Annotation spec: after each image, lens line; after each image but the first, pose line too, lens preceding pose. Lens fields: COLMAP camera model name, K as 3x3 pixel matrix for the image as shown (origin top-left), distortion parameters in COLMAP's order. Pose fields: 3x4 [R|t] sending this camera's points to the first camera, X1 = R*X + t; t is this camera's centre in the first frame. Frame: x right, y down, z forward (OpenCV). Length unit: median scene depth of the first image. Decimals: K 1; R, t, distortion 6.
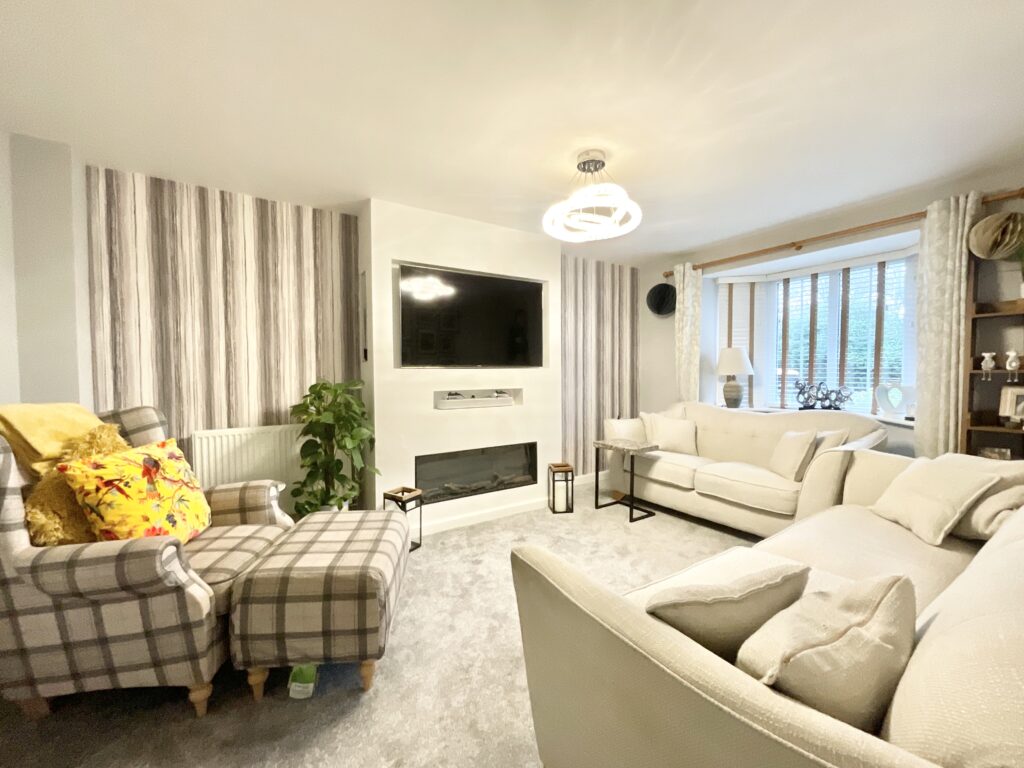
lens RADIAL K [[407.5, 0, 512.0], [0, 407.5, 384.0], [0, 0, 1]] dist [-0.006993, 0.000316]
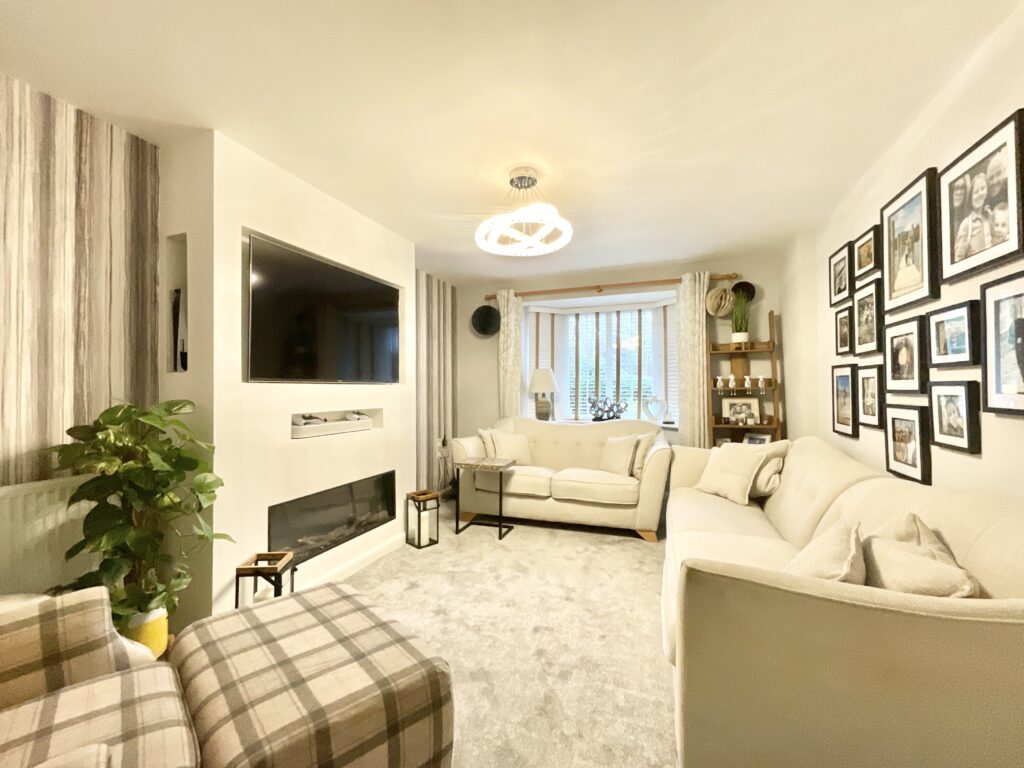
lens RADIAL K [[421.1, 0, 512.0], [0, 421.1, 384.0], [0, 0, 1]] dist [-0.002050, 0.000299]
pose [[0.803409, 0.010105, 0.595342, -0.330712], [0.019188, 0.998897, -0.042849, 0.003861], [-0.595119, 0.045849, 0.802329, 0.152365]]
